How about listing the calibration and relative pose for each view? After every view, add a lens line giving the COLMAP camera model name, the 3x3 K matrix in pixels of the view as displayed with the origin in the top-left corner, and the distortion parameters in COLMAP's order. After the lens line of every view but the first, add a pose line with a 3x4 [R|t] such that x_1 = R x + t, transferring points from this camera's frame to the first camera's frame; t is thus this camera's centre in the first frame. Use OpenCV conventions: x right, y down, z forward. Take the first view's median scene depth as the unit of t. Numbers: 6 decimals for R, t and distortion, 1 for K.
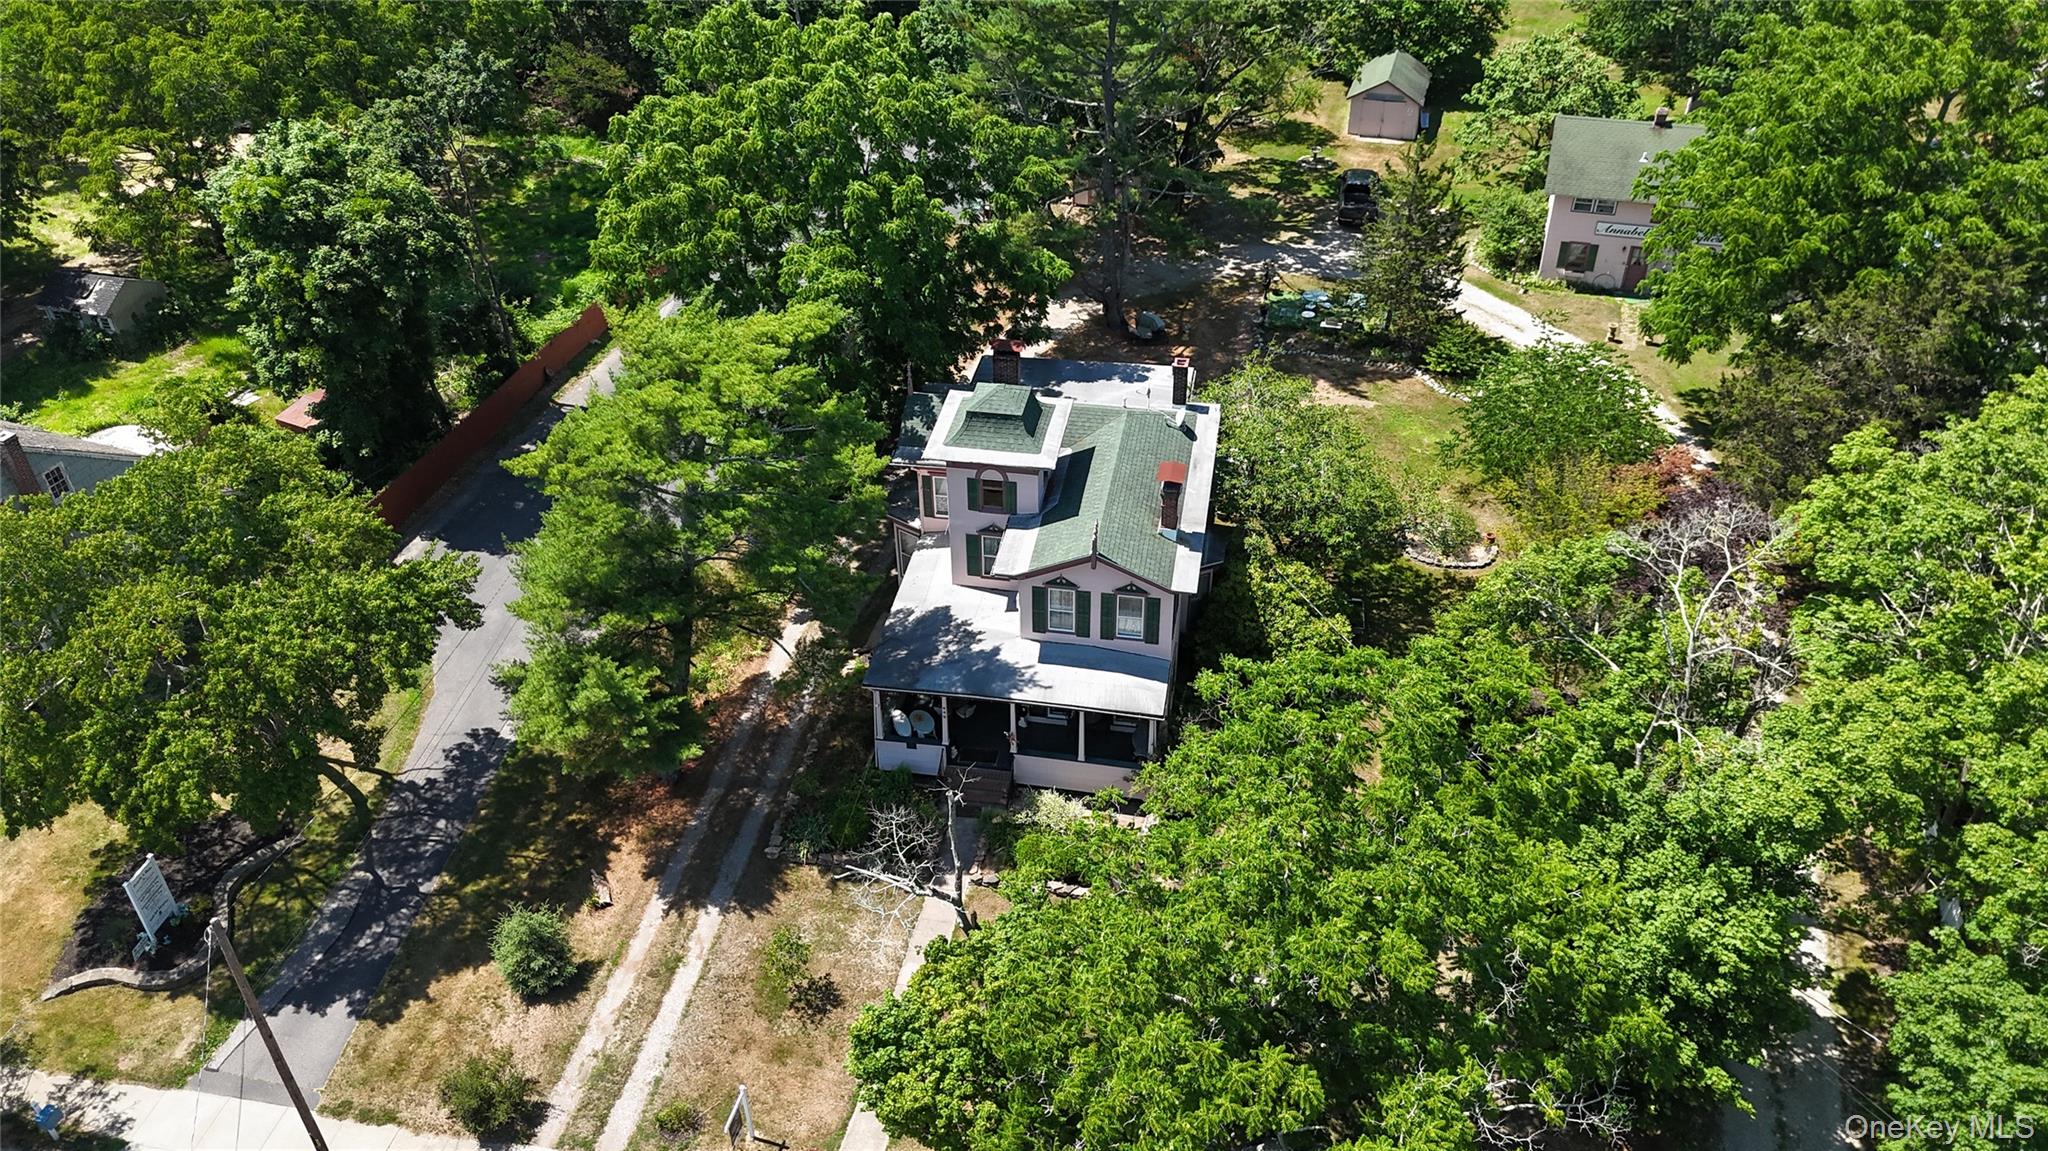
lens RADIAL K [[1490.8, 0, 1021.9], [0, 1490.8, 570.4], [0, 0, 1]] dist [0.041945, -0.029647]
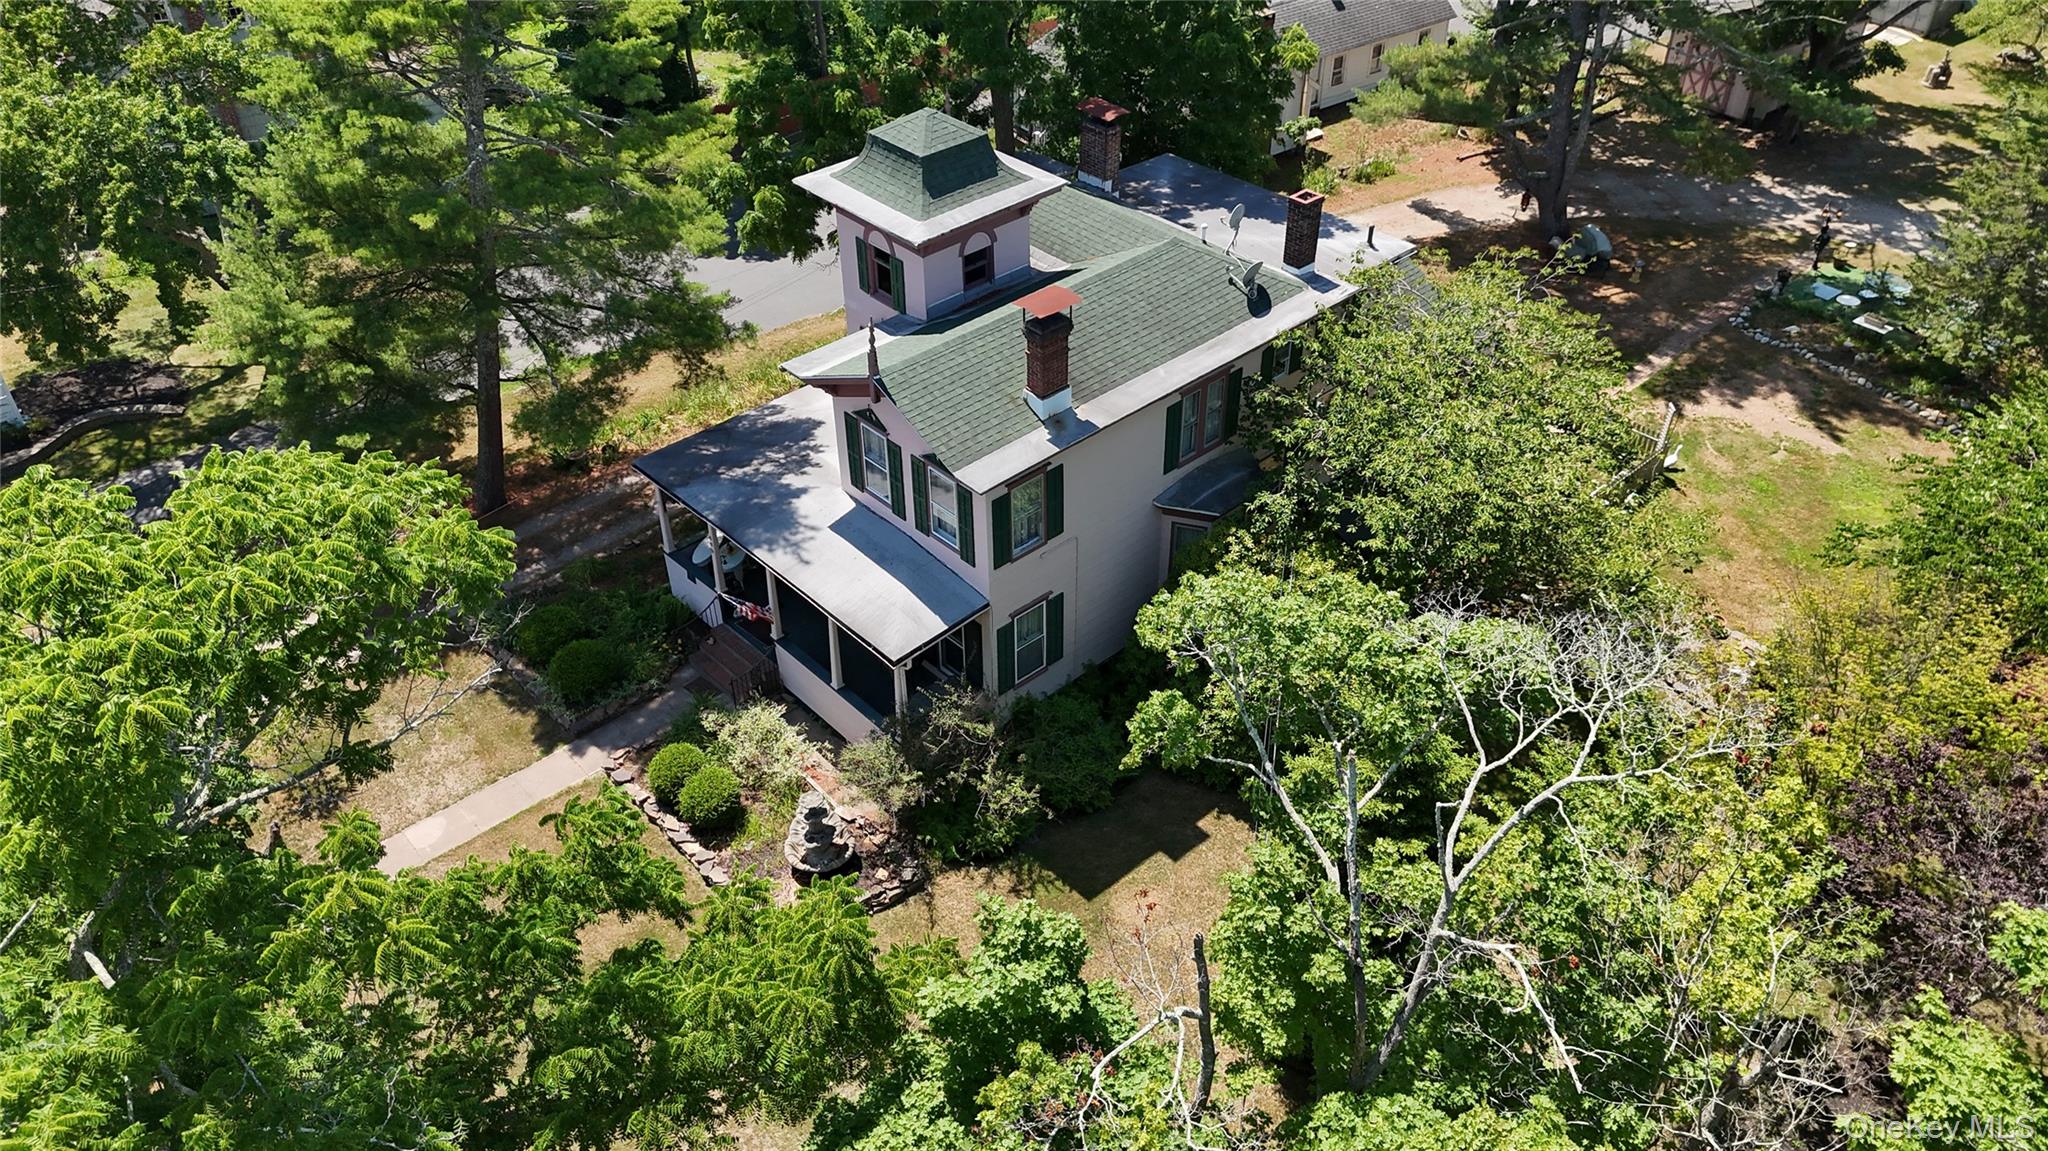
lens RADIAL K [[1490.8, 0, 1024.7], [0, 1490.8, 567.3], [0, 0, 1]] dist [0.041945, -0.029647]
pose [[0.793245, 0.377119, -0.478062, 0.386808], [-0.362522, 0.923306, 0.126820, -0.036124], [0.489223, 0.072709, 0.869122, 0.439323]]
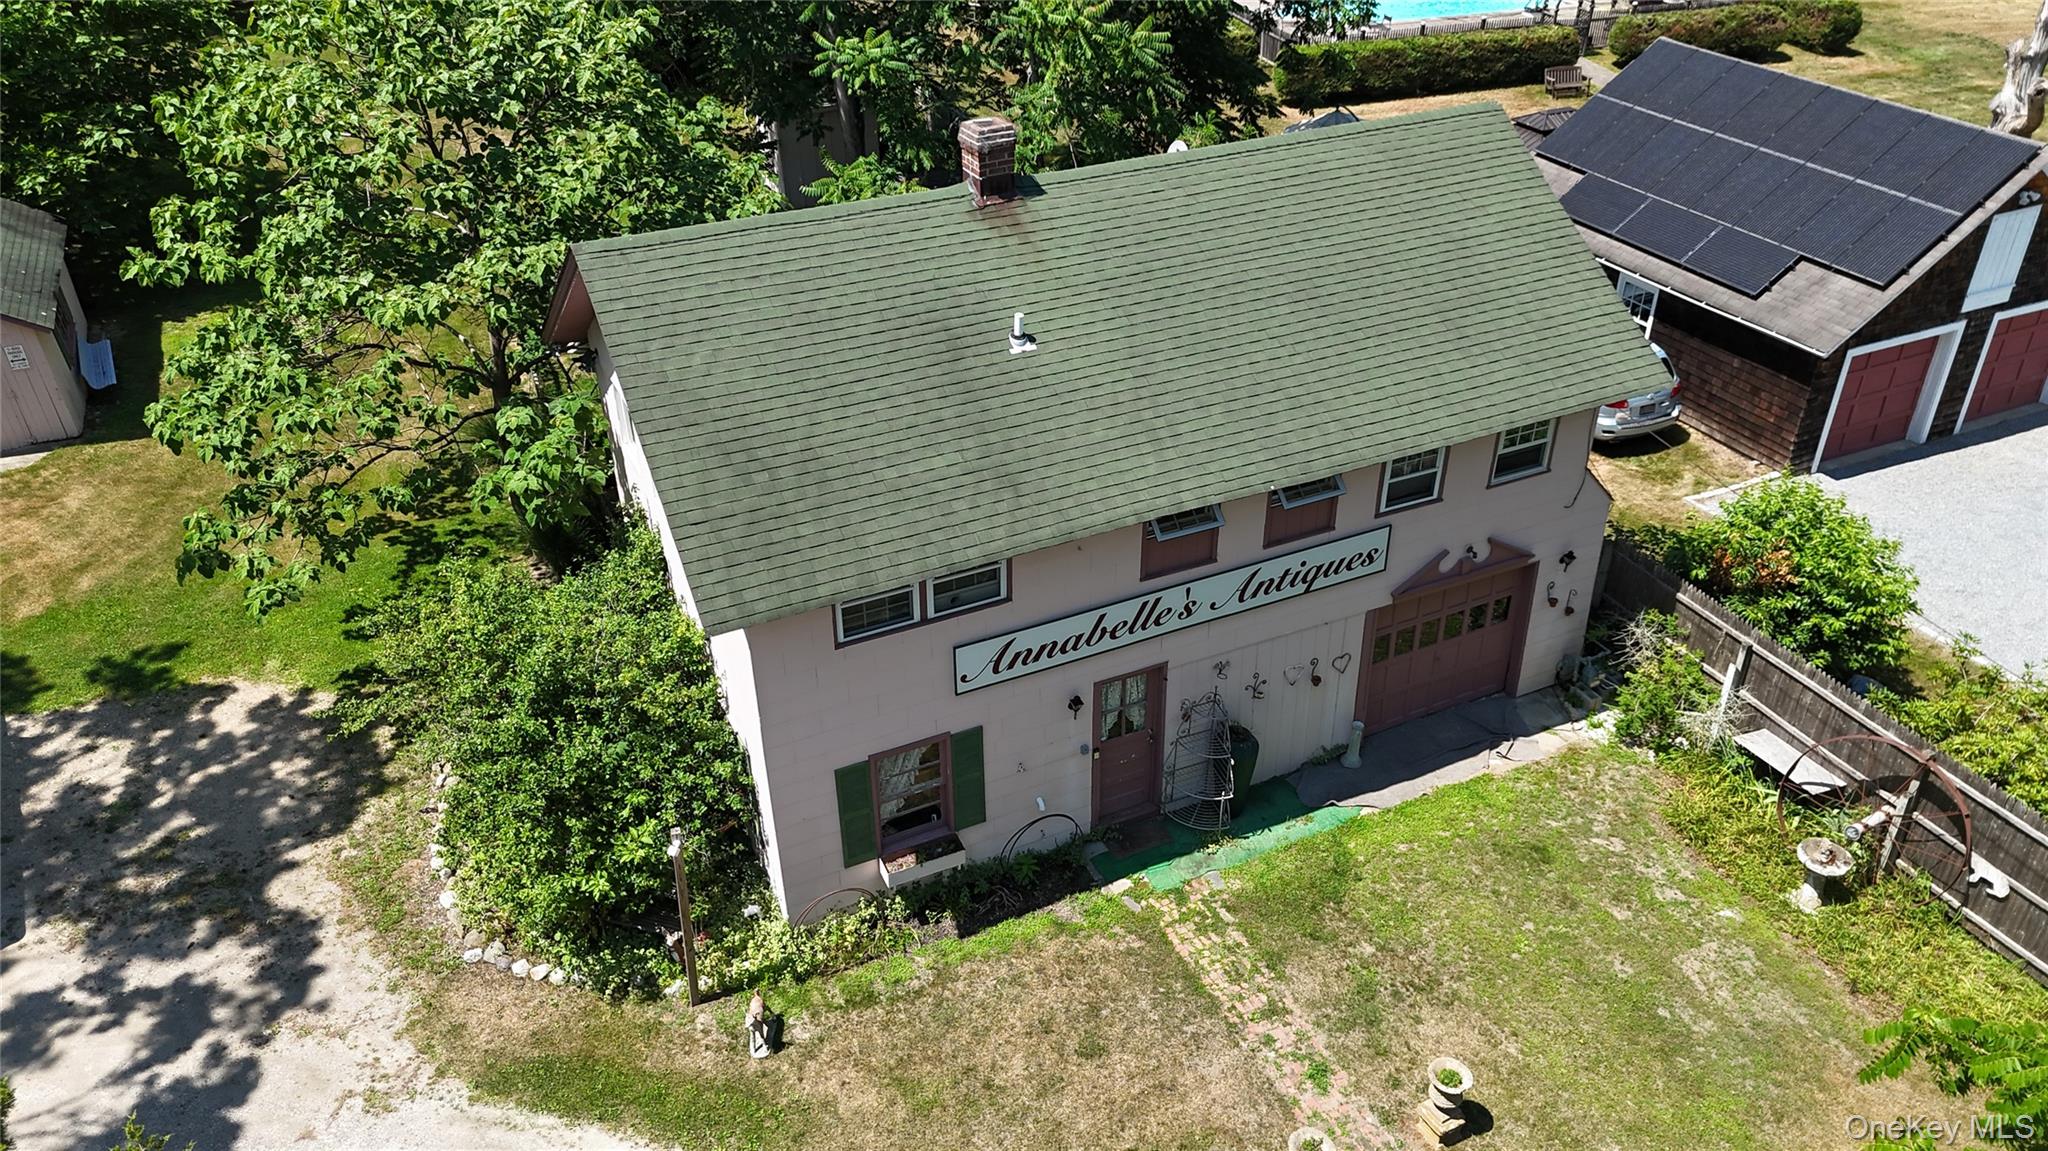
lens RADIAL K [[1490.8, 0, 1028.2], [0, 1490.8, 568.9], [0, 0, 1]] dist [0.041945, -0.029647]
pose [[0.733397, -0.349646, 0.582989, 0.403152], [0.400056, 0.915350, 0.045711, -0.376020], [-0.549622, 0.199703, 0.811193, 1.227404]]
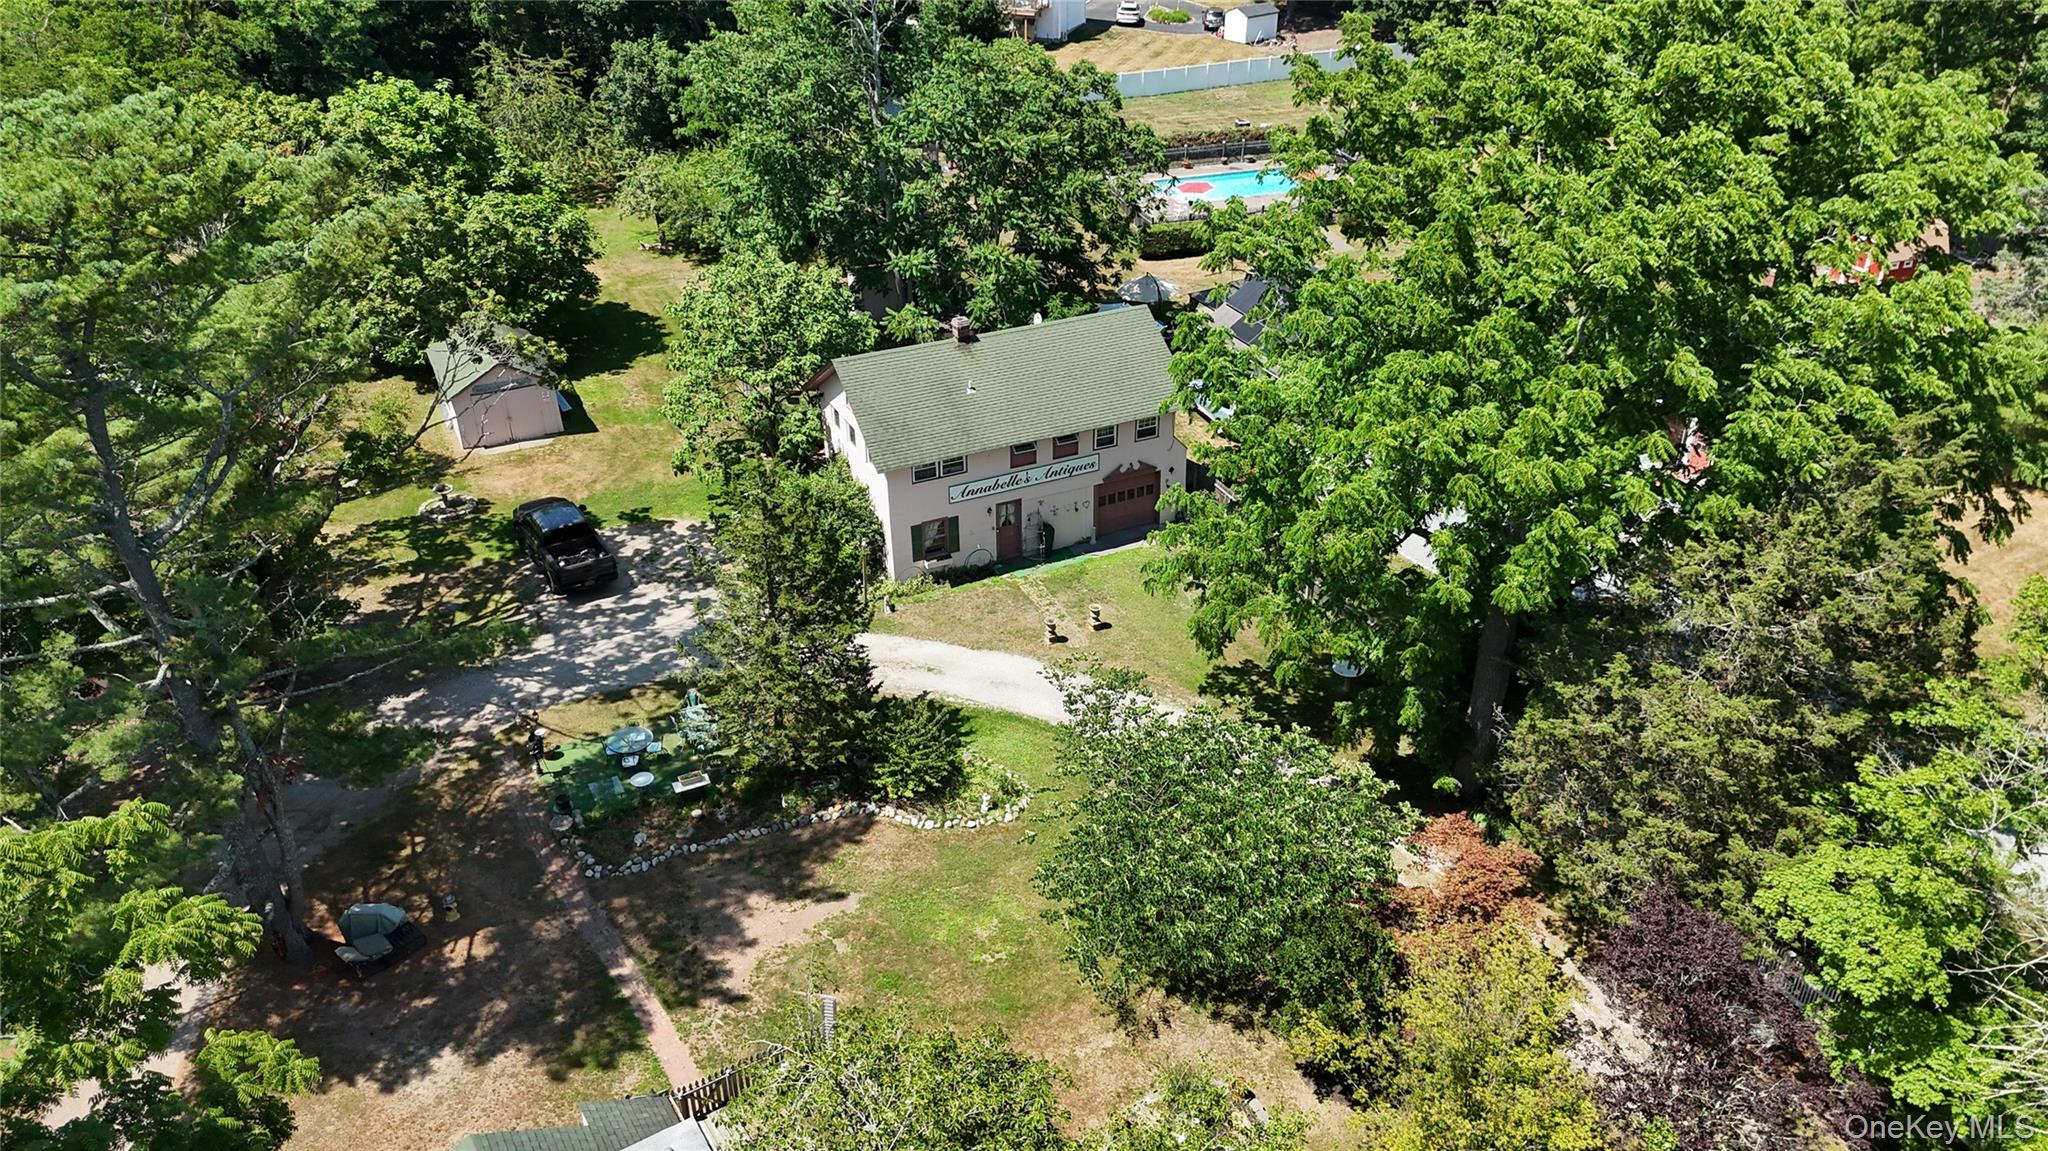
lens RADIAL K [[1490.8, 0, 1041.2], [0, 1490.8, 584.5], [0, 0, 1]] dist [0.041945, -0.029647]
pose [[0.729263, -0.333623, 0.597387, -0.025047], [0.398405, 0.916850, 0.025679, -0.289320], [-0.556281, 0.219275, 0.801542, 0.646122]]
